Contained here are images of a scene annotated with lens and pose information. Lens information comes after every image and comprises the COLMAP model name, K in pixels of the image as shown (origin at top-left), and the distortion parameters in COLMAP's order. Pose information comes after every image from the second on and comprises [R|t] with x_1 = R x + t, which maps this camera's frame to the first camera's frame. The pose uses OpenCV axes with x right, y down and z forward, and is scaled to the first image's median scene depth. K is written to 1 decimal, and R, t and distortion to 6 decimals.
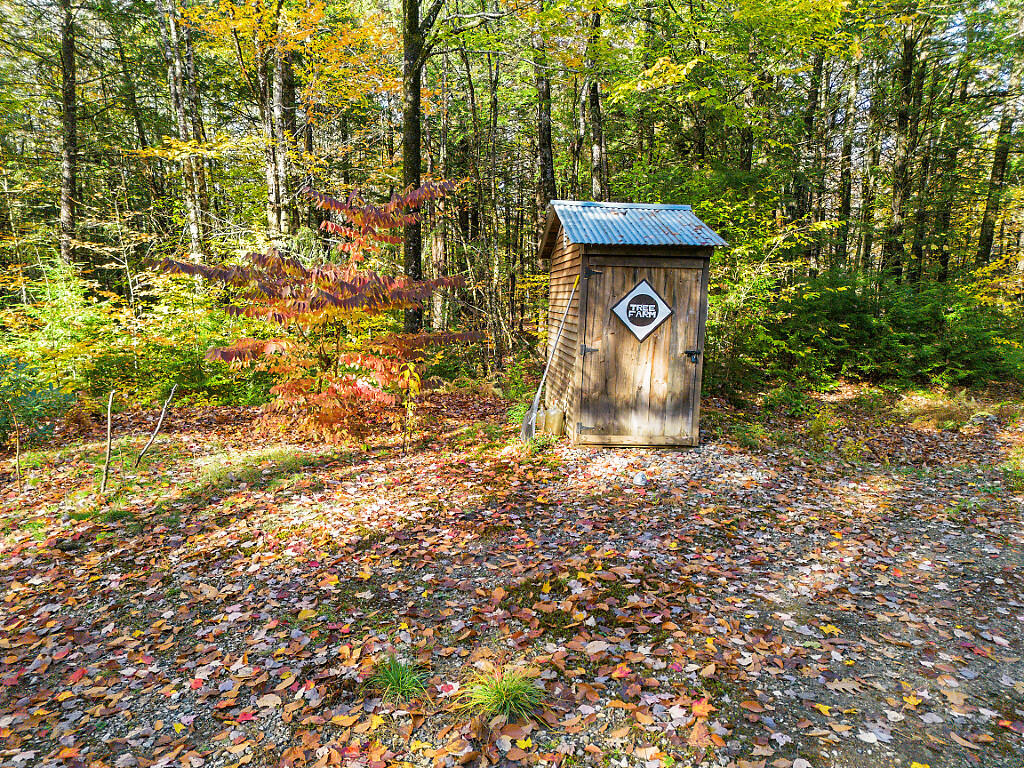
lens RADIAL K [[723.7, 0, 490.9], [0, 723.7, 398.1], [0, 0, 1]] dist [0.063820, -0.044759]
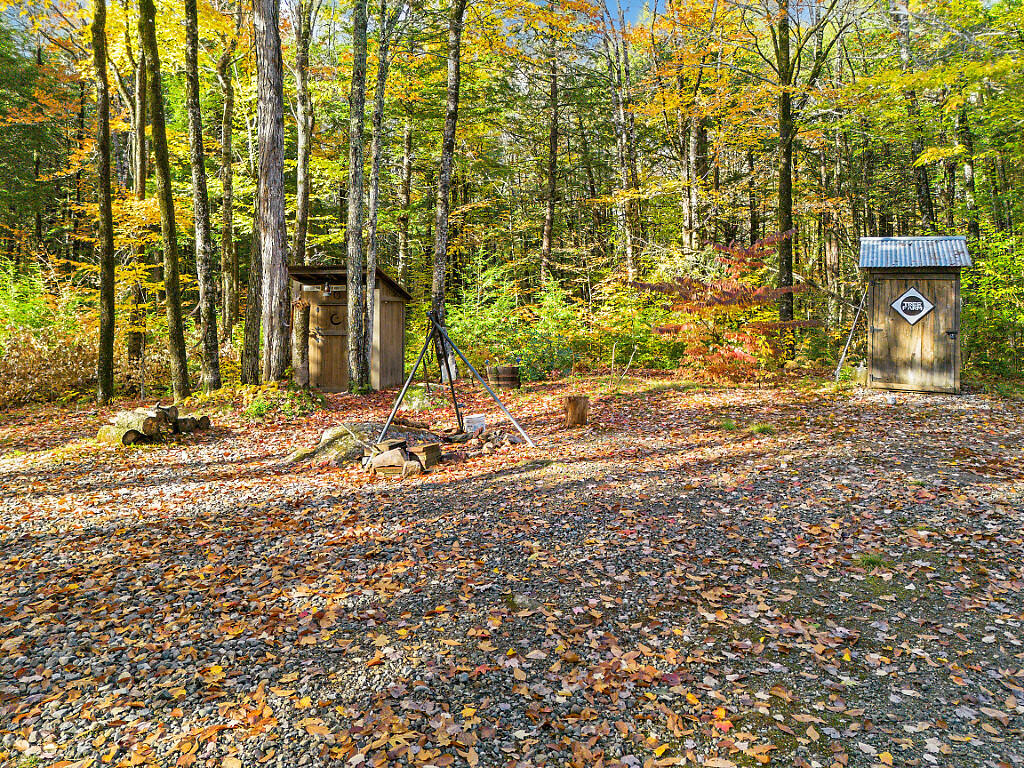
lens RADIAL K [[723.7, 0, 512.4], [0, 723.7, 283.7], [0, 0, 1]] dist [0.063820, -0.044759]
pose [[0.867970, -0.022761, -0.496095, 0.231925], [-0.054528, 0.988541, -0.140758, 0.102658], [0.493614, 0.149225, 0.856783, -0.797509]]
